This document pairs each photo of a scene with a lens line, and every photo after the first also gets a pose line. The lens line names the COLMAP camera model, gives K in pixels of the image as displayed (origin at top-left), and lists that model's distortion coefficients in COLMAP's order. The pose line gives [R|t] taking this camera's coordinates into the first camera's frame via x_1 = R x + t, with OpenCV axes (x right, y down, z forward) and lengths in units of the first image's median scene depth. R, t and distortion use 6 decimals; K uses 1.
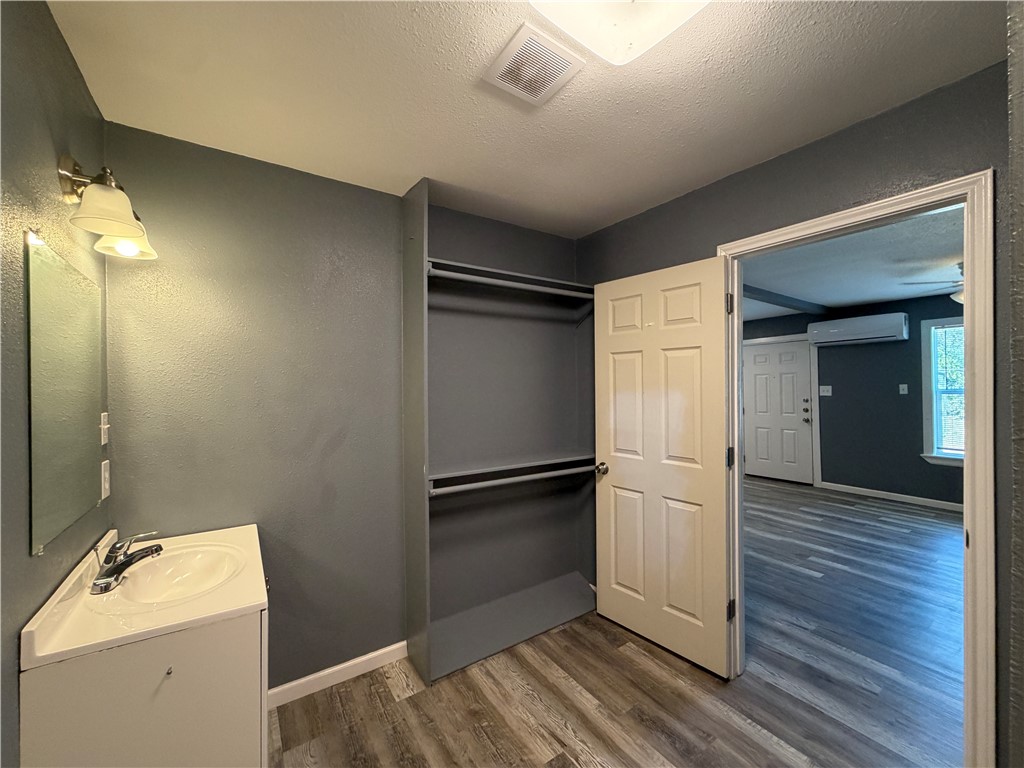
lens RADIAL K [[408.2, 0, 513.2], [0, 408.2, 385.2], [0, 0, 1]] dist [0.001556, 0.000046]
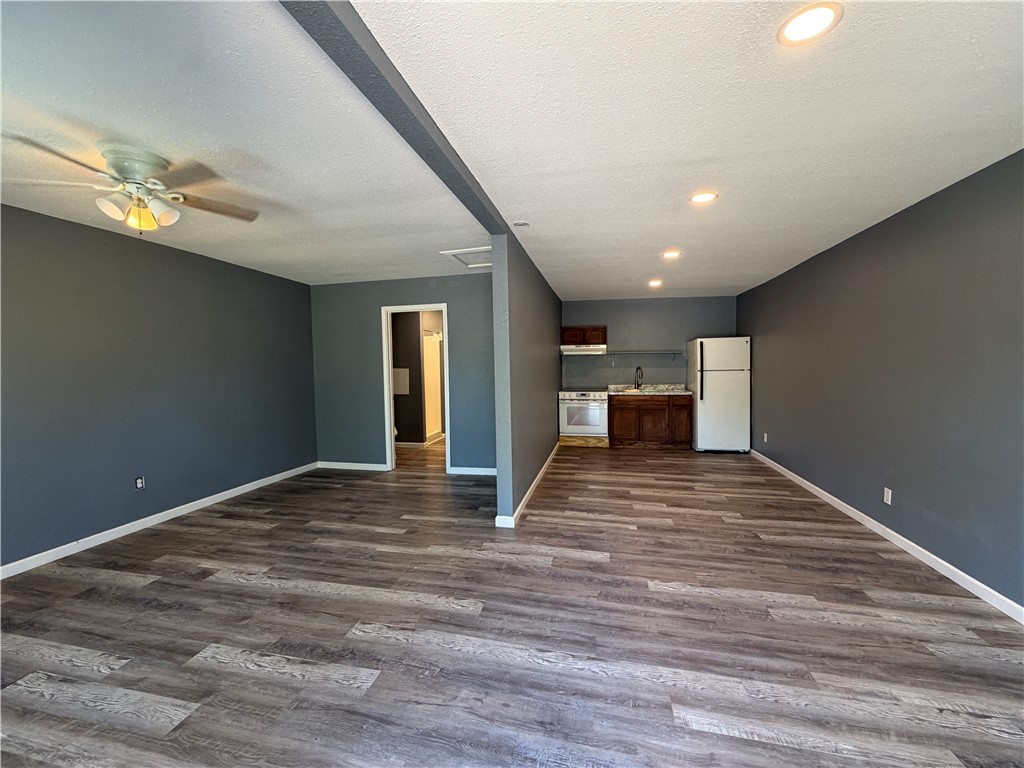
lens RADIAL K [[408.2, 0, 511.1], [0, 408.2, 382.8], [0, 0, 1]] dist [0.001556, 0.000046]
pose [[-0.732569, 0.037992, -0.679632, 1.182104], [0.011663, 0.998995, 0.043273, 0.020462], [0.680593, 0.023774, -0.732276, 1.869756]]
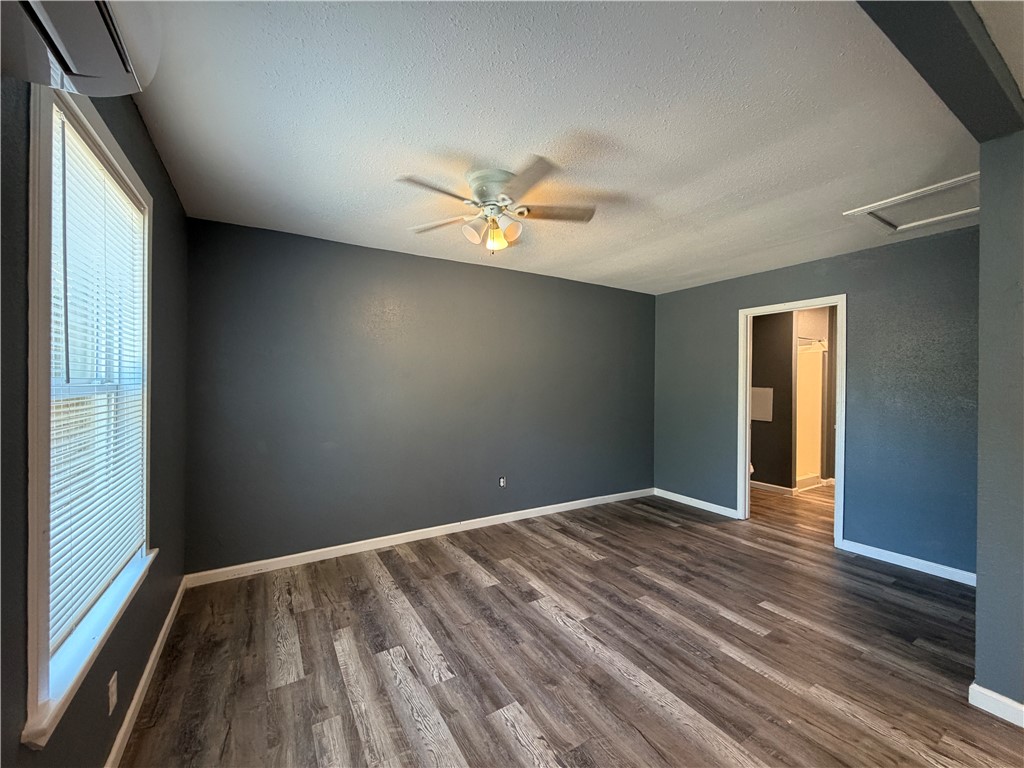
lens RADIAL K [[408.2, 0, 511.4], [0, 408.2, 384.1], [0, 0, 1]] dist [0.001556, 0.000046]
pose [[-0.998555, -0.011458, 0.052502, 1.095509], [-0.010968, 0.999894, 0.009612, 0.014043], [-0.052606, 0.009022, -0.998575, 1.660776]]
